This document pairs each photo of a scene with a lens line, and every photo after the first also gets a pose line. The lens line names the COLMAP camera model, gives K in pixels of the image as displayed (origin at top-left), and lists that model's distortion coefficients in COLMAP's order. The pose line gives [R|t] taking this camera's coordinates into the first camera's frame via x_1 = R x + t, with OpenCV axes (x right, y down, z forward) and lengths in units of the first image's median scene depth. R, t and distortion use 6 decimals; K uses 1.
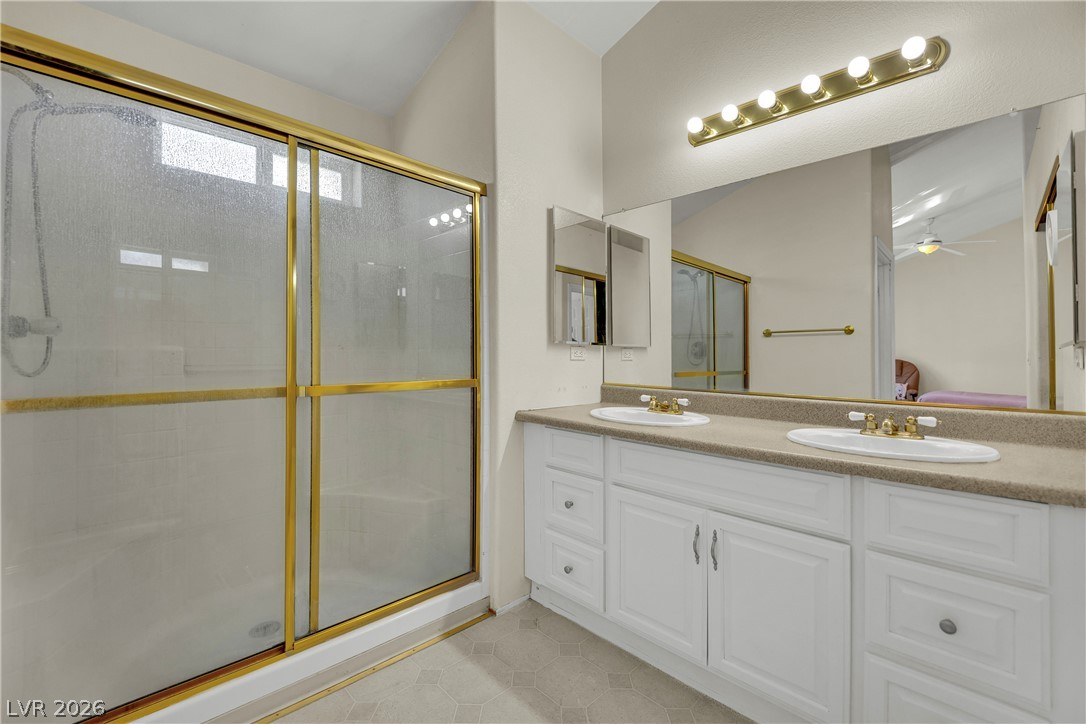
lens RADIAL K [[448.3, 0, 544.8], [0, 448.3, 350.7], [0, 0, 1]] dist [-0.043099, 0.005308]
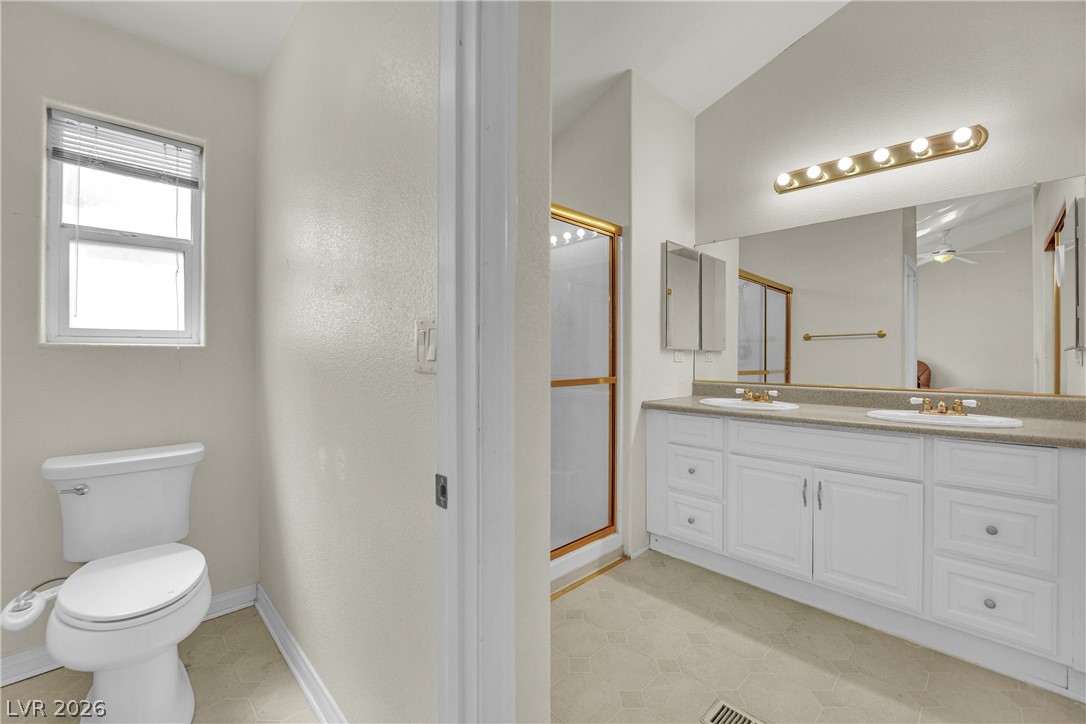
lens RADIAL K [[448.3, 0, 535.9], [0, 448.3, 358.9], [0, 0, 1]] dist [-0.043099, 0.005308]
pose [[0.999877, -0.007793, -0.013636, -0.365883], [0.007980, 0.999874, 0.013710, -0.009010], [0.013527, -0.013817, 0.999813, -0.300924]]
